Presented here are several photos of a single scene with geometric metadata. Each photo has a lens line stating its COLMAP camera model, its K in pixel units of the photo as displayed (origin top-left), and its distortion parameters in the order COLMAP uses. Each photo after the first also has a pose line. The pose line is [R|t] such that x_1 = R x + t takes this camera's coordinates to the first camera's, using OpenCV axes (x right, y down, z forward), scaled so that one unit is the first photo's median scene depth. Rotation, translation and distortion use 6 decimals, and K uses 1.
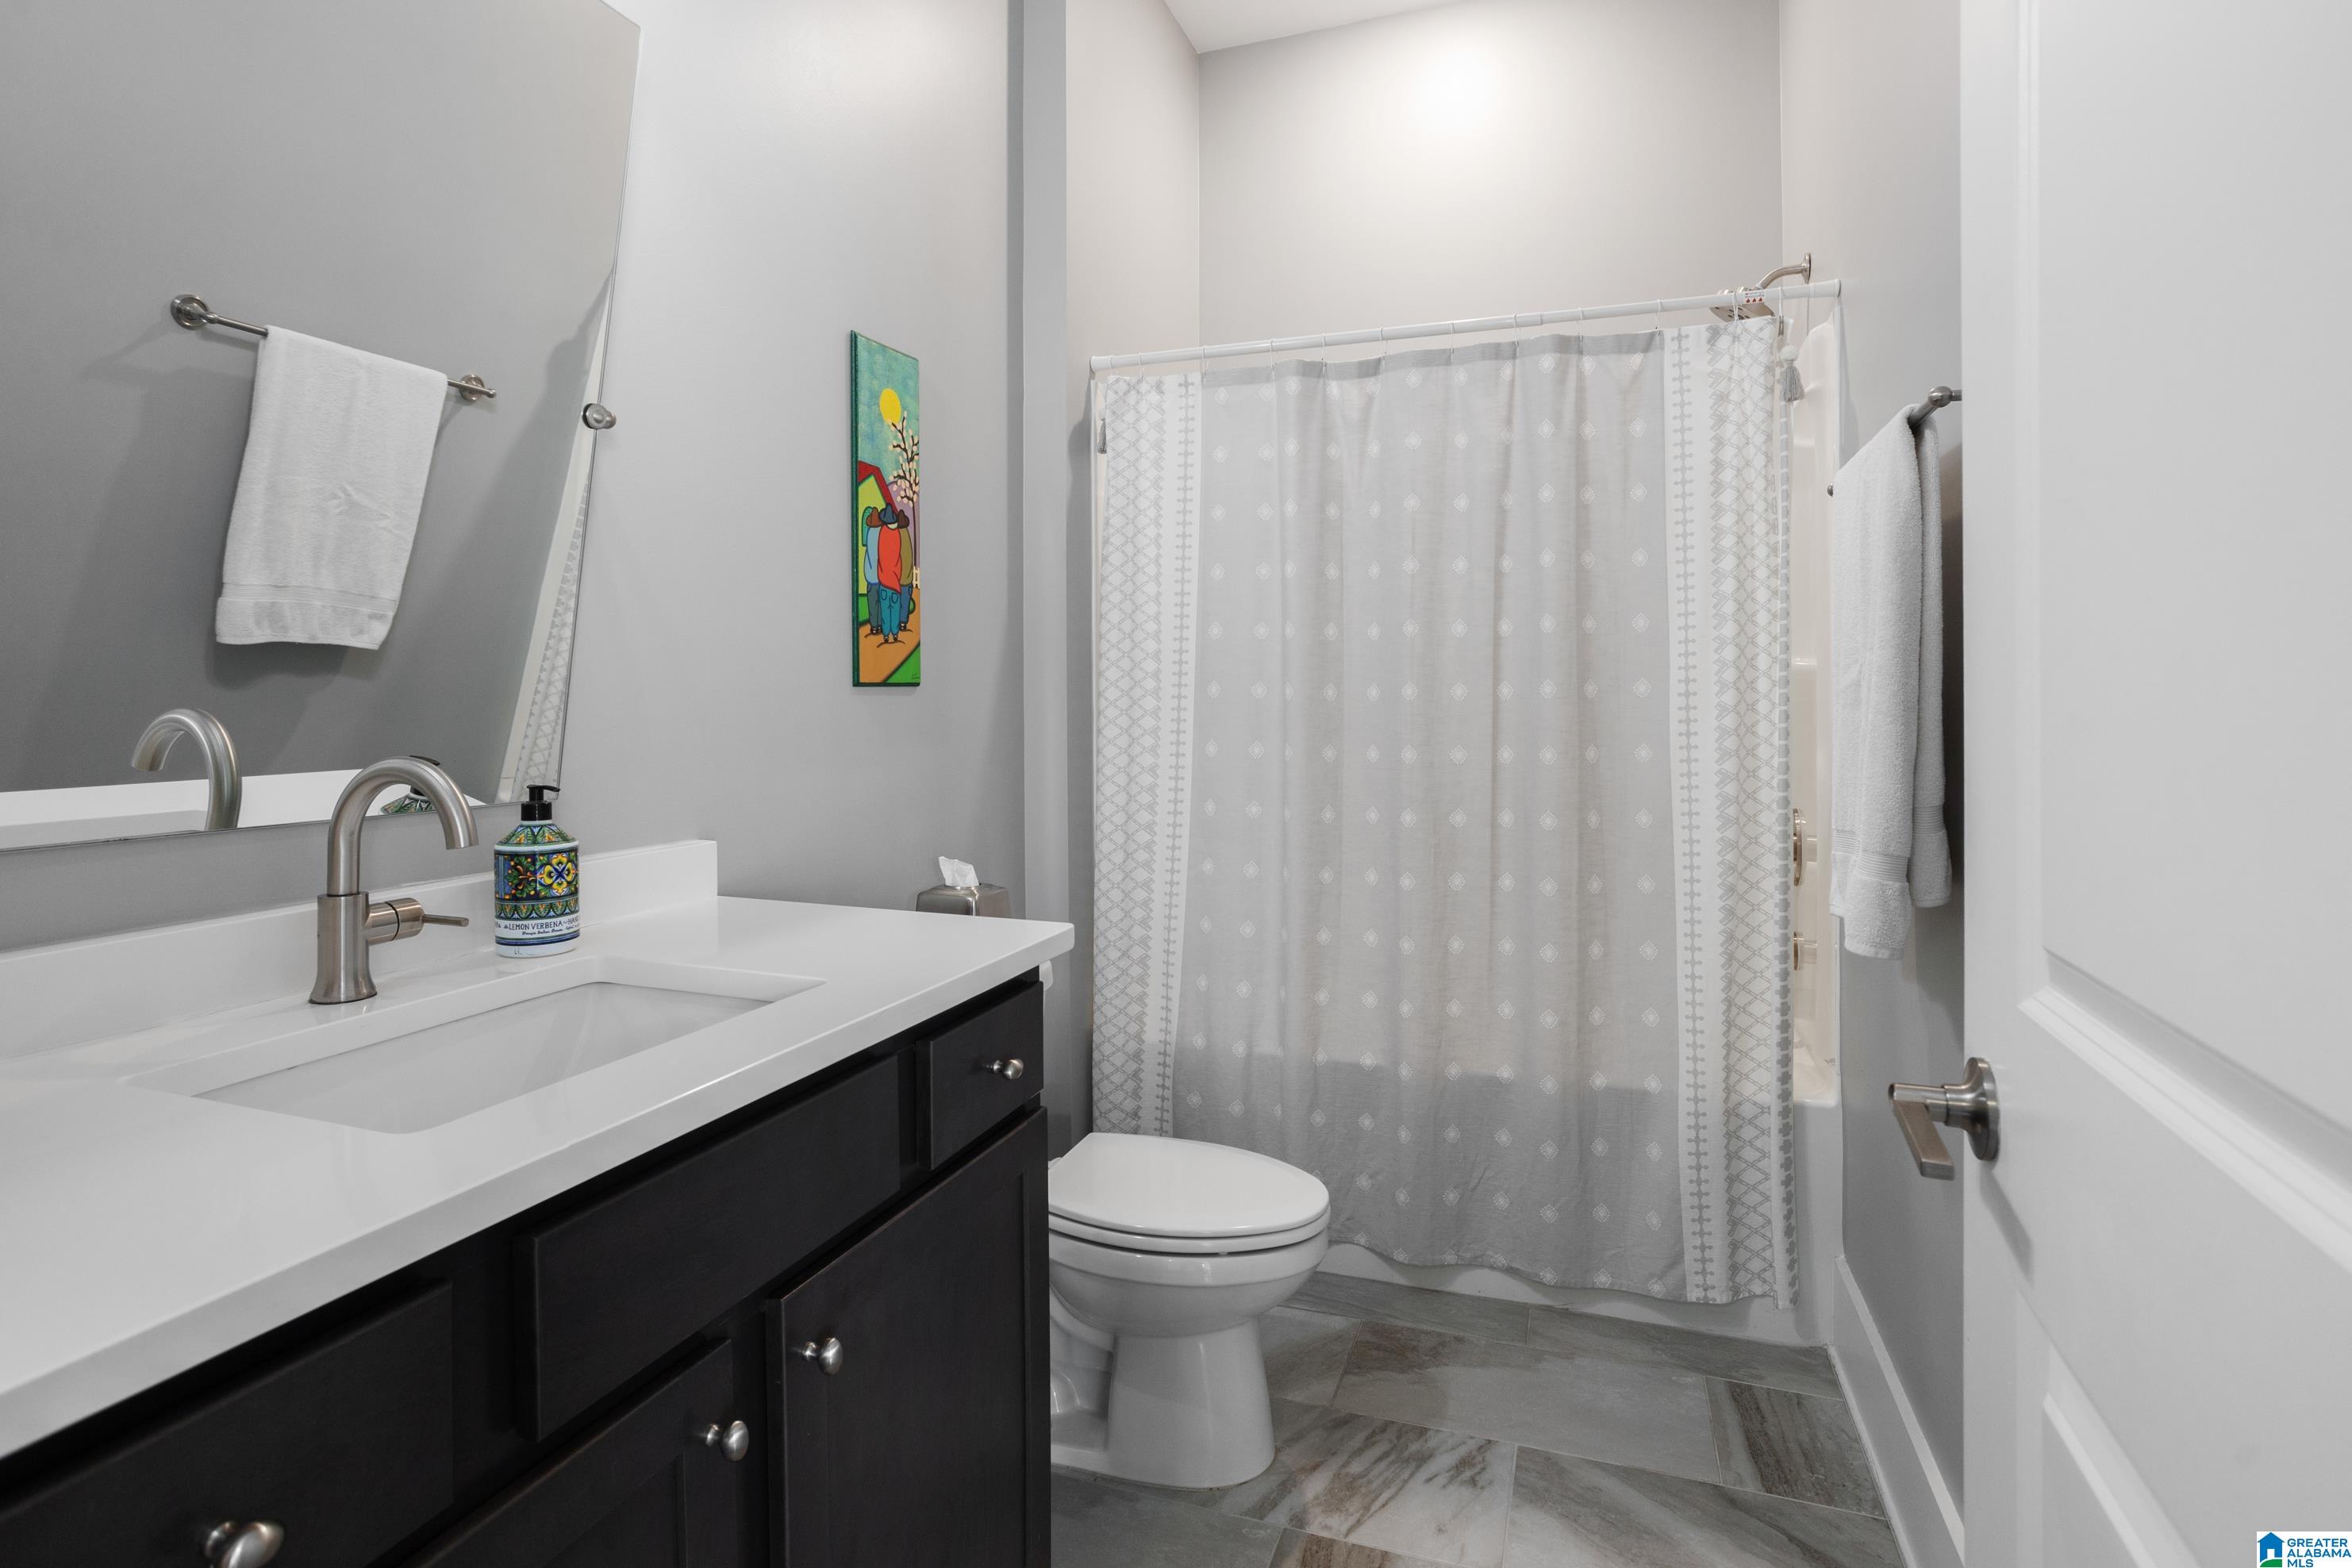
lens RADIAL K [[1148.6, 0, 1215.4], [0, 1148.6, 716.9], [0, 0, 1]] dist [-0.021096, -0.000218]
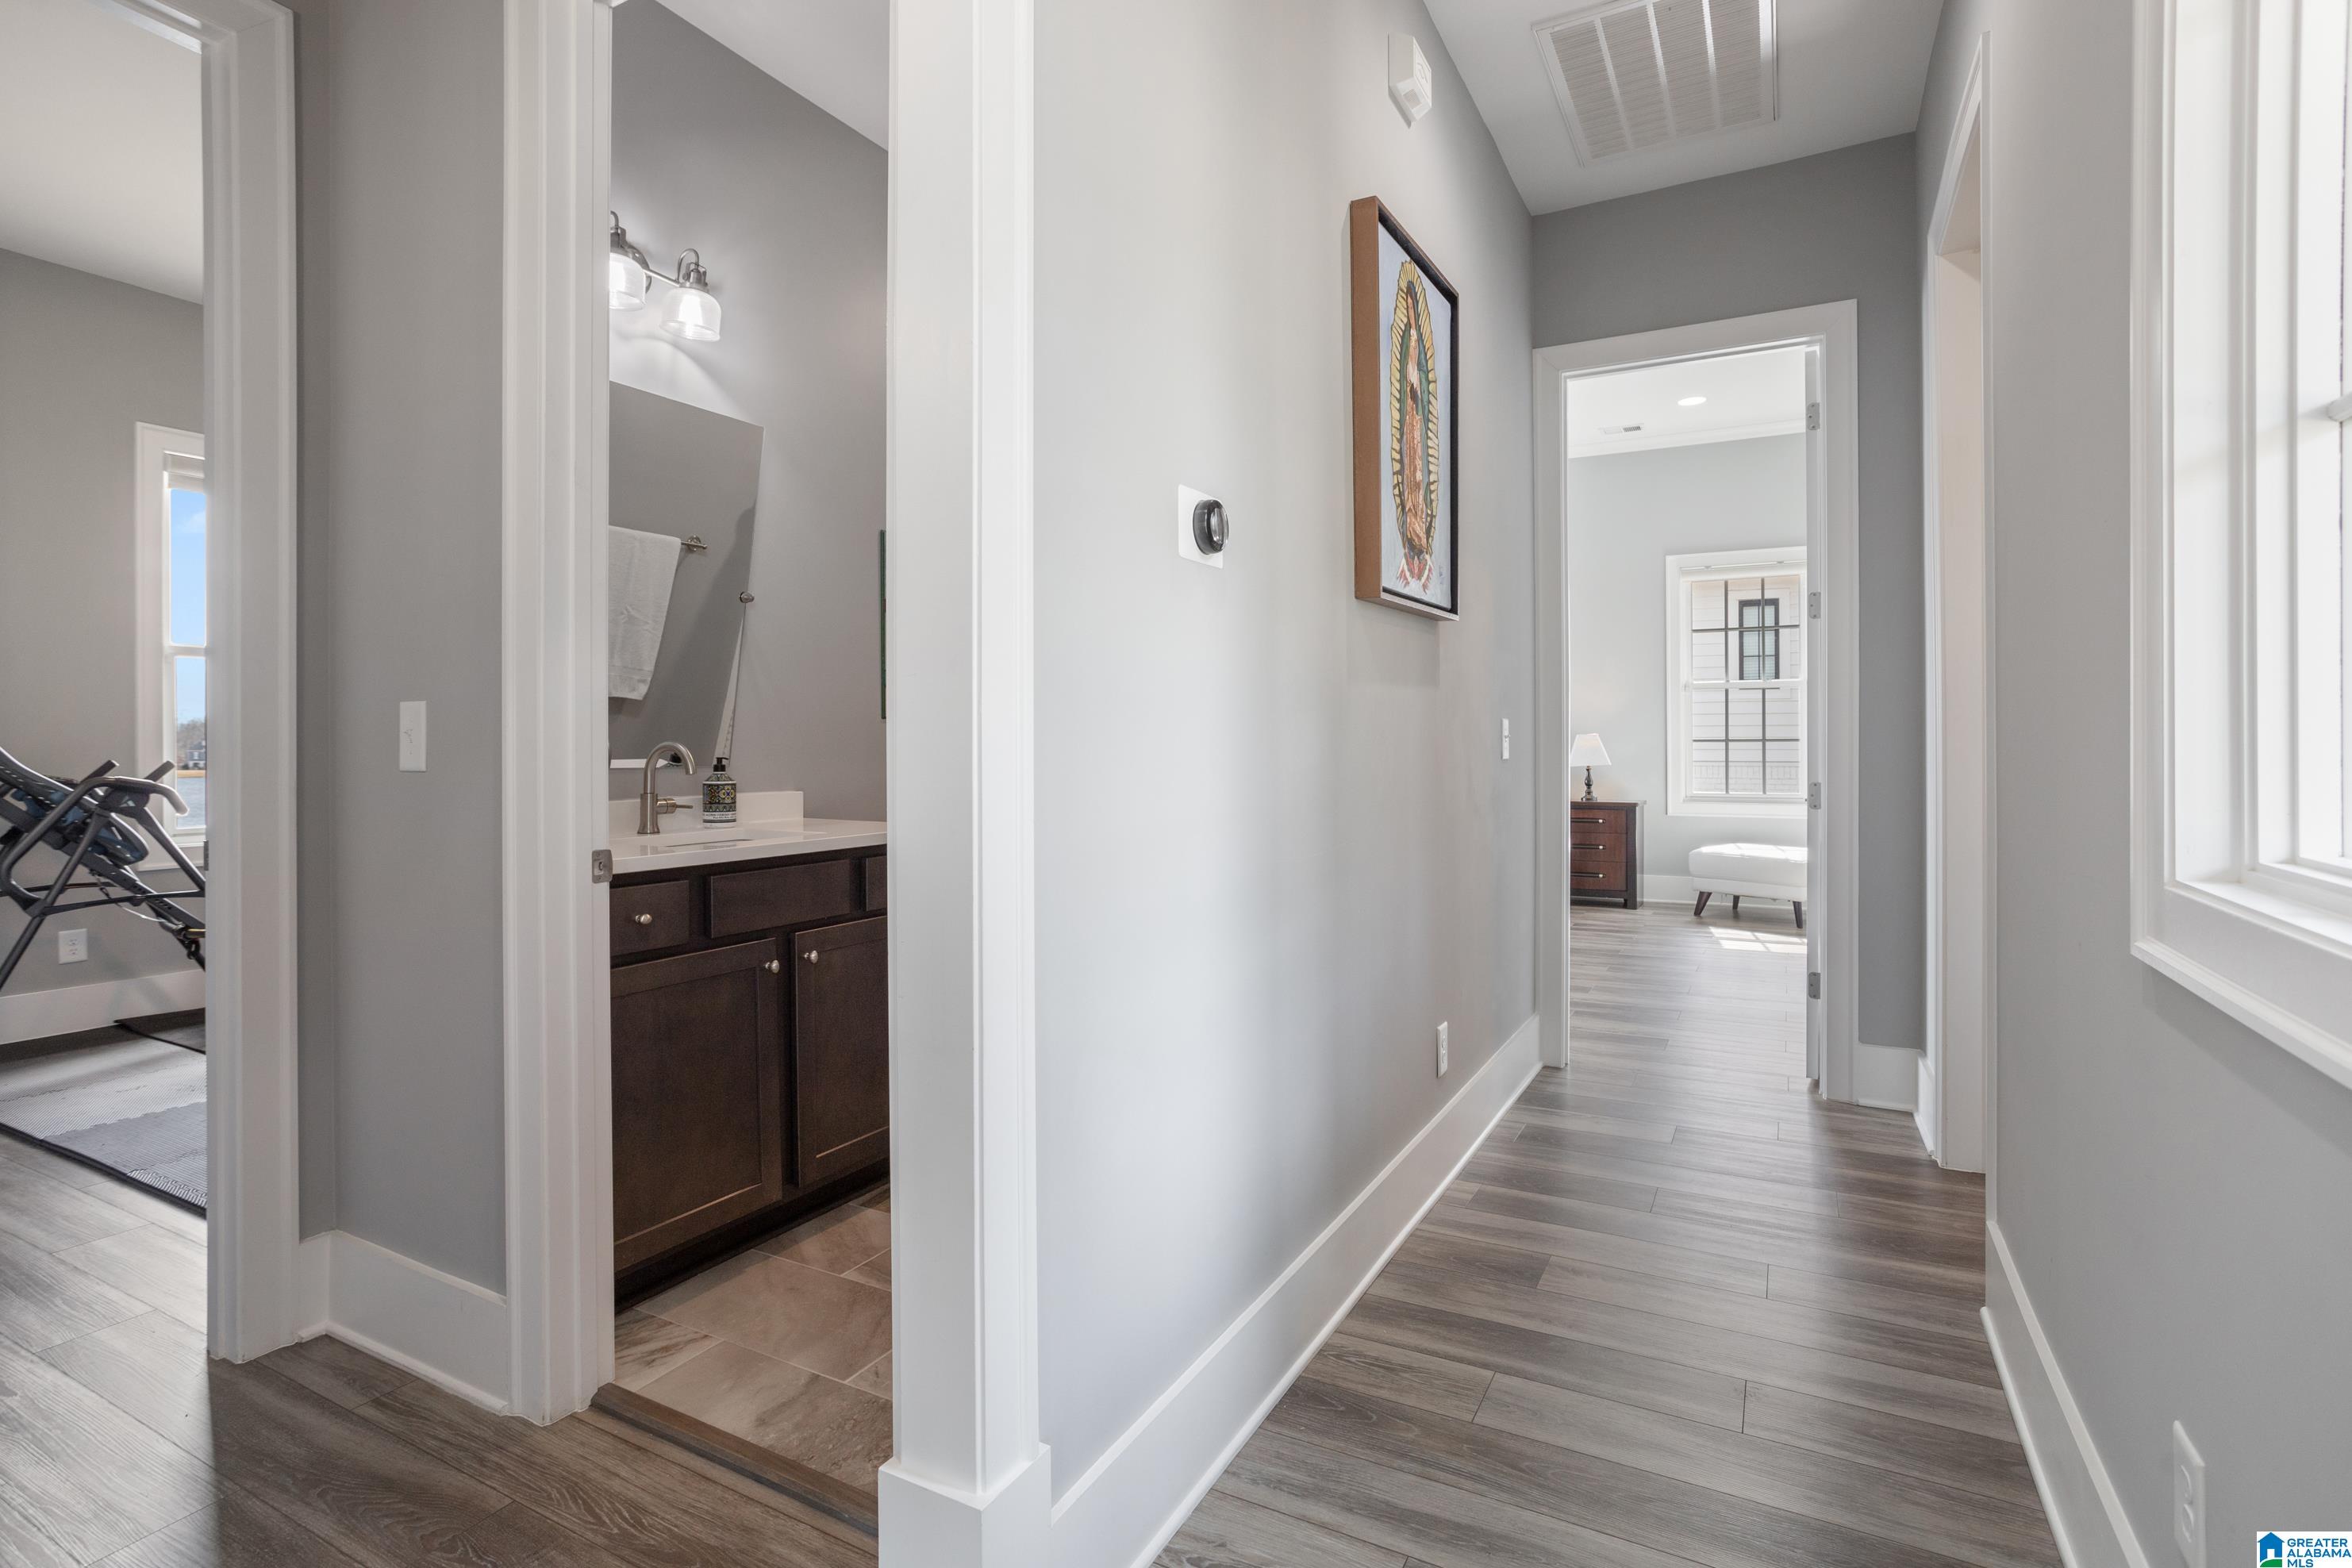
lens RADIAL K [[1148.6, 0, 1172.5], [0, 1148.6, 763.9], [0, 0, 1]] dist [-0.021096, -0.000218]
pose [[0.983622, 0.002280, -0.180231, 0.757134], [-0.002427, 0.999997, -0.000592, 0.074666], [0.180229, 0.001020, 0.983624, -1.167371]]
